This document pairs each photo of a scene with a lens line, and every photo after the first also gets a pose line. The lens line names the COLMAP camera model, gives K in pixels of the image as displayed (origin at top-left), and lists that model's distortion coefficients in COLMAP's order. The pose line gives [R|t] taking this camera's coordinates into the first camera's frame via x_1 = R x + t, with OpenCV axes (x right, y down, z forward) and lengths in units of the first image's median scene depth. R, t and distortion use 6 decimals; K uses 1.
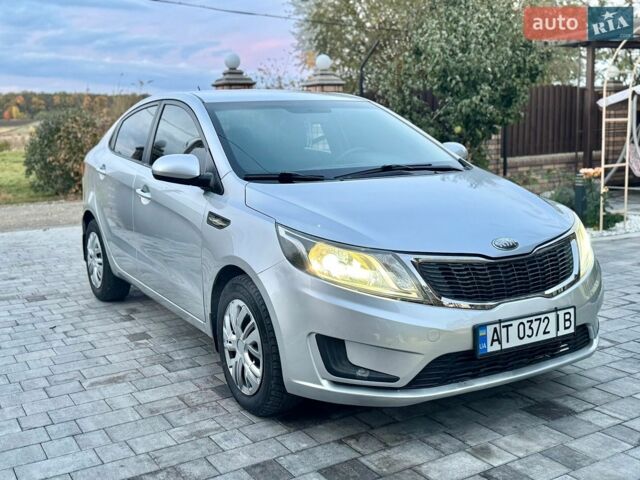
lens RADIAL K [[698.3, 0, 320.0], [0, 698.3, 240.0], [0, 0, 1]] dist [0.198945, -0.402032]
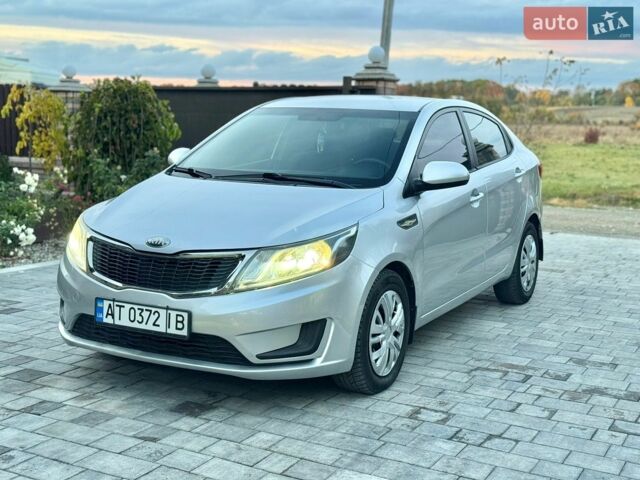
lens RADIAL K [[889.4, 0, 320.0], [0, 889.4, 240.0], [0, 0, 1]] dist [0.148886, -0.033914]
pose [[0.513237, 0.158164, -0.843547, 1.650392], [-0.176568, 0.981306, 0.076565, -0.157887], [0.839888, 0.109647, 0.531569, 0.460750]]
